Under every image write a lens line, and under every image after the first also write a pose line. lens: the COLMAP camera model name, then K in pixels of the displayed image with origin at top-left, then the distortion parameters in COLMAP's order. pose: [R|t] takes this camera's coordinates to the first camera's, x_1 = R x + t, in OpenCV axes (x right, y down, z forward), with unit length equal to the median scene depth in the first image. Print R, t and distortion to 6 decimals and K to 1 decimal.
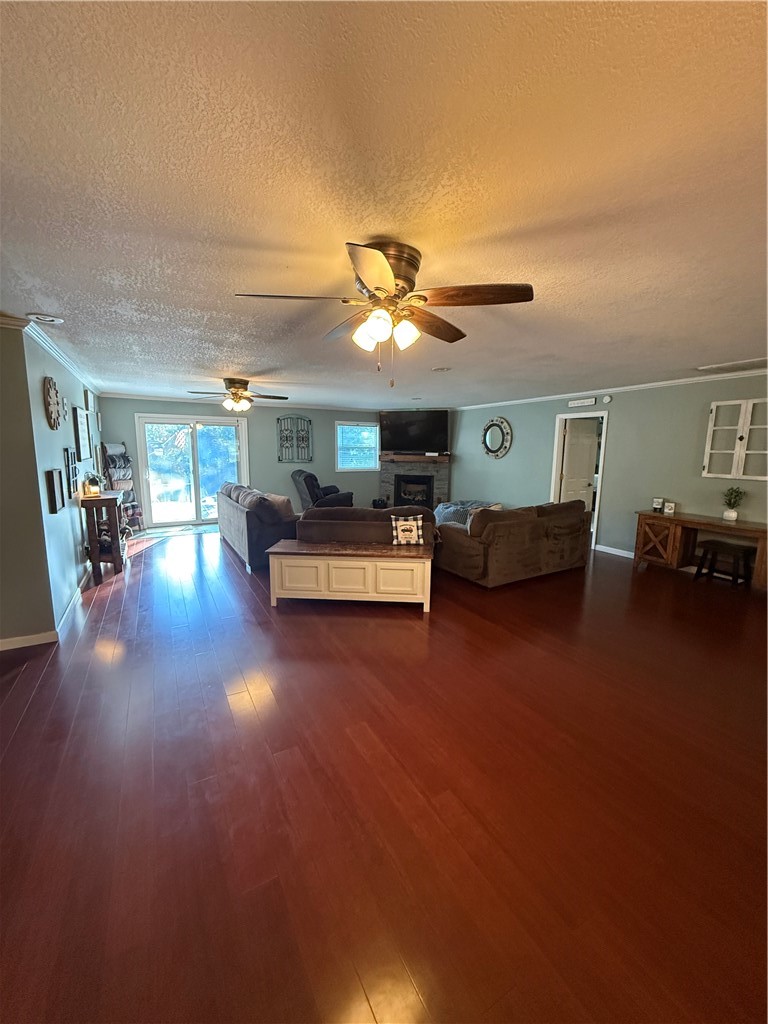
lens RADIAL K [[407.5, 0, 384.8], [0, 407.5, 512.0], [0, 0, 1]] dist [-0.001737, -0.000825]
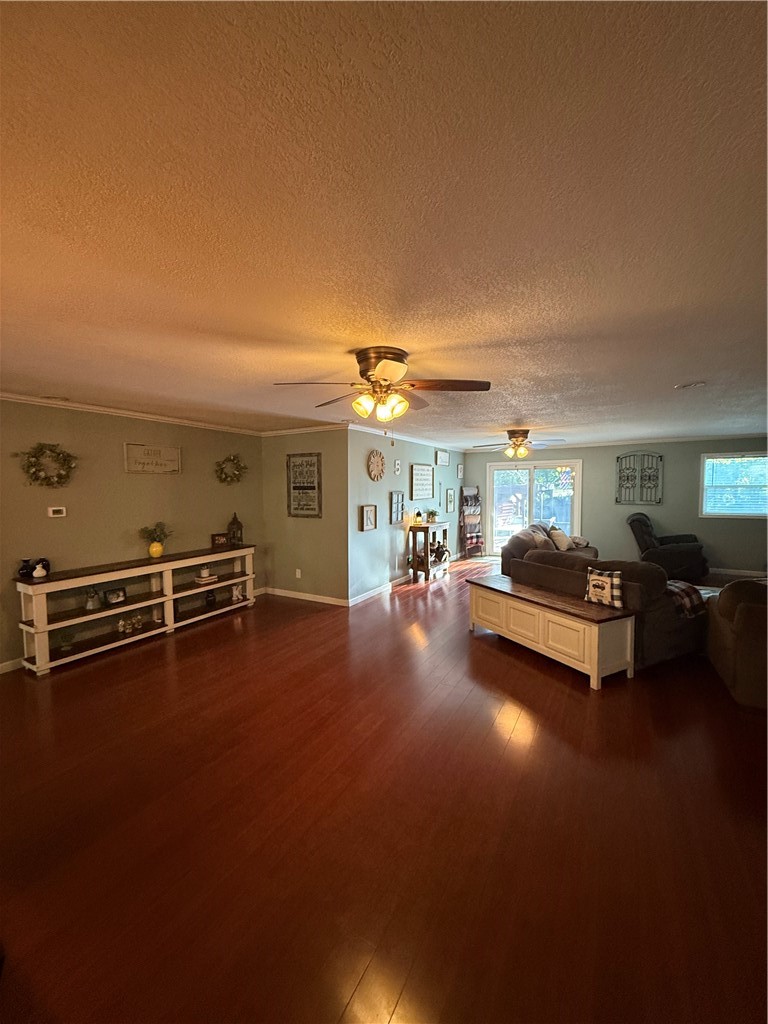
lens RADIAL K [[407.5, 0, 383.9], [0, 407.5, 511.6], [0, 0, 1]] dist [-0.001737, -0.000825]
pose [[0.516453, 0.036060, -0.855556, 0.409557], [-0.118881, 0.992457, -0.029932, -0.023397], [0.848024, 0.117167, 0.516844, 0.128187]]
